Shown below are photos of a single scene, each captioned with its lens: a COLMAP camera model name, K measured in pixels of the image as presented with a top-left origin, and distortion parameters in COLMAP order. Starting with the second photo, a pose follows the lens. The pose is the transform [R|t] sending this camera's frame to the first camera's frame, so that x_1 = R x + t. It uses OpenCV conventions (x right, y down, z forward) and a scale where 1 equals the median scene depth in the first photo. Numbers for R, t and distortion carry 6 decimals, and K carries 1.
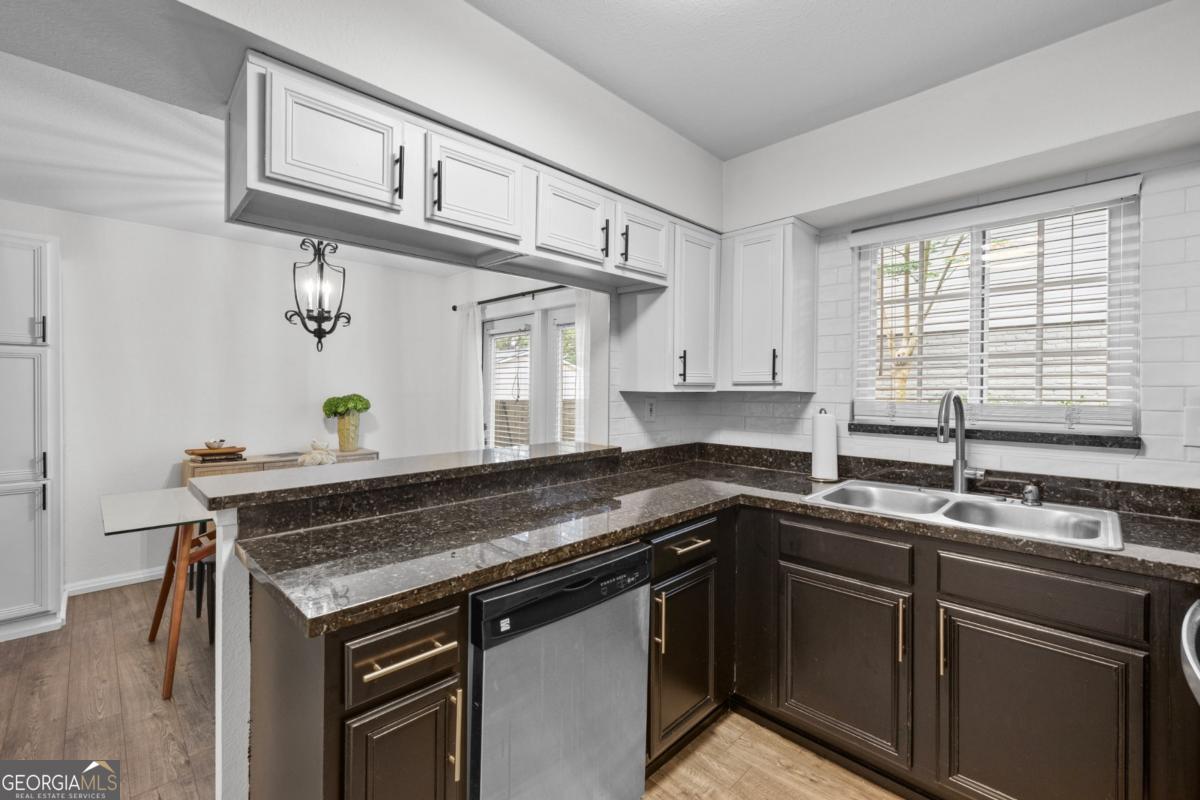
lens RADIAL K [[509.5, 0, 589.5], [0, 509.5, 397.3], [0, 0, 1]] dist [0.002774, -0.001063]
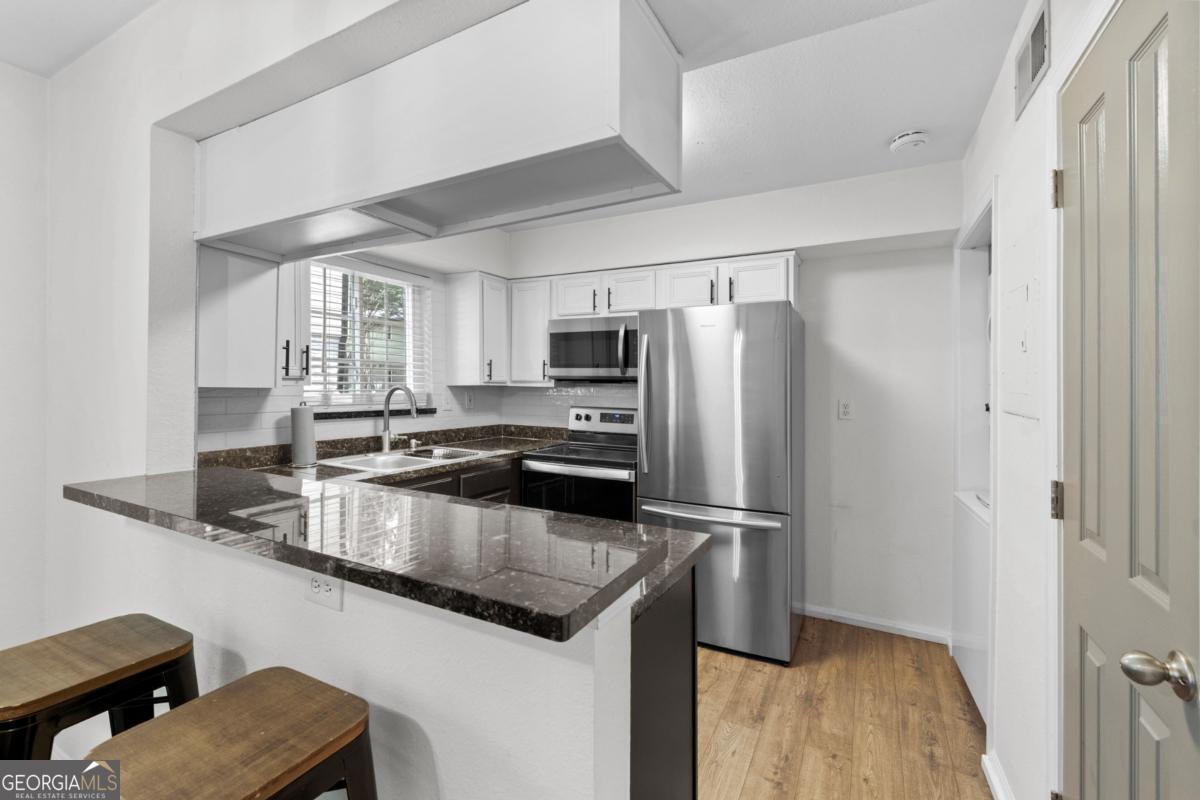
lens RADIAL K [[509.5, 0, 594.4], [0, 509.5, 388.5], [0, 0, 1]] dist [0.002774, -0.001063]
pose [[-0.298197, -0.011580, 0.954434, -0.893736], [0.004319, 0.999900, 0.013481, -0.020743], [-0.954495, 0.008142, -0.298117, 0.838408]]
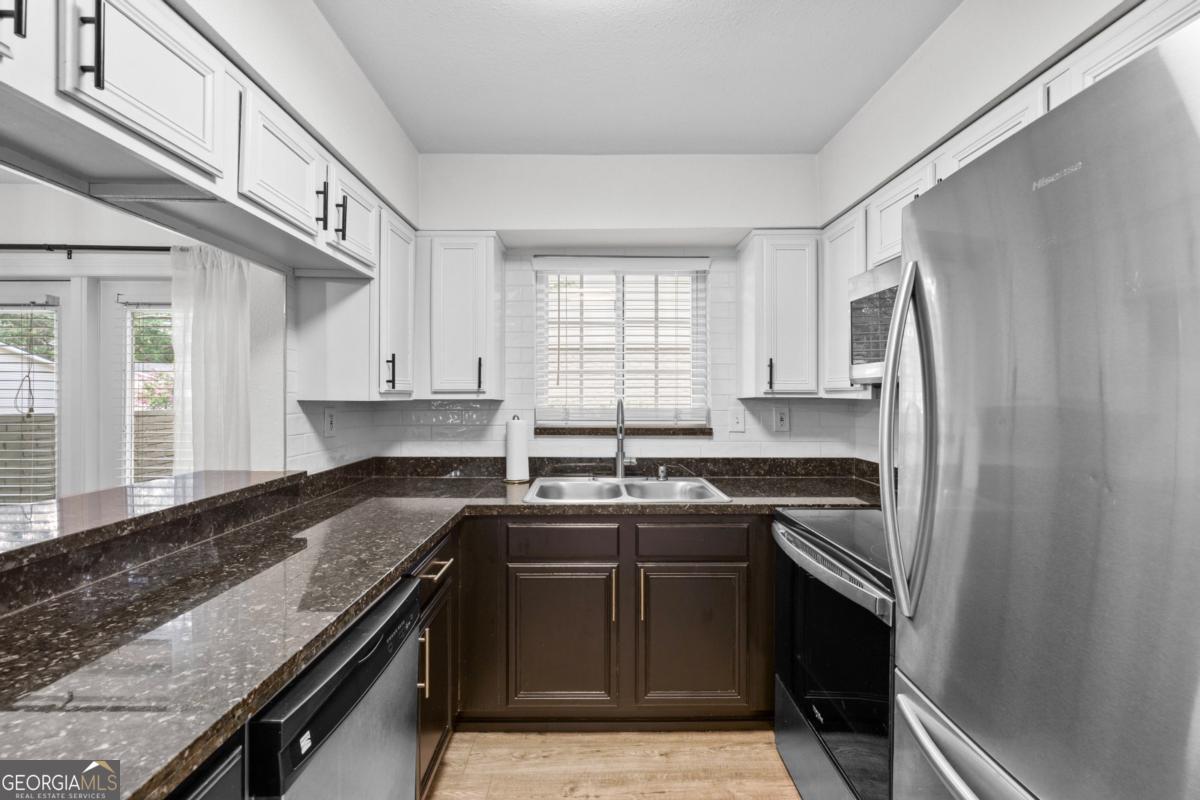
lens RADIAL K [[509.5, 0, 600.6], [0, 509.5, 407.4], [0, 0, 1]] dist [0.002774, -0.001063]
pose [[0.696609, -0.017233, 0.717244, -0.220556], [0.013025, 0.999850, 0.011373, -0.004821], [-0.717333, 0.001420, 0.696729, 0.137810]]
